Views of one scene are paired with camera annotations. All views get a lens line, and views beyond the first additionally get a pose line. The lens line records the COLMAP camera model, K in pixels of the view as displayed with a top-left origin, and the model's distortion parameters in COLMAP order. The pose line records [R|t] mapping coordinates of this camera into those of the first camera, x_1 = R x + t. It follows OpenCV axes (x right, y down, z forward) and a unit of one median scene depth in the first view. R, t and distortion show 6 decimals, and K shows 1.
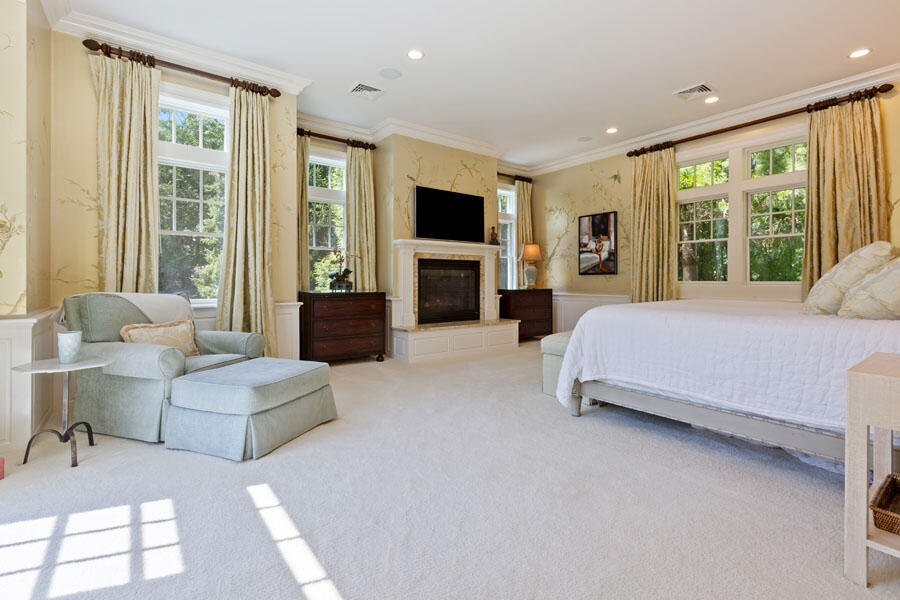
lens RADIAL K [[412.8, 0, 450.8], [0, 412.8, 281.2], [0, 0, 1]] dist [0.000011, -0.000026]
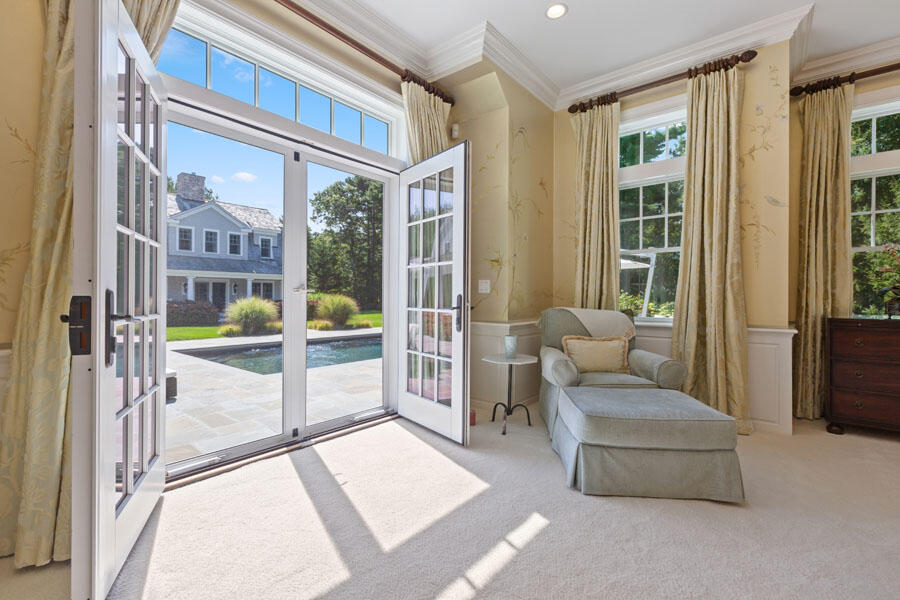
lens RADIAL K [[401.0, 0, 450.0], [0, 401.0, 300.0], [0, 0, 1]] dist [-0.000048, 0.000125]
pose [[0.229303, 0.001281, -0.973354, 0.213424], [-0.007295, 0.999973, -0.000402, 0.006352], [0.973328, 0.007193, 0.229307, 0.348317]]
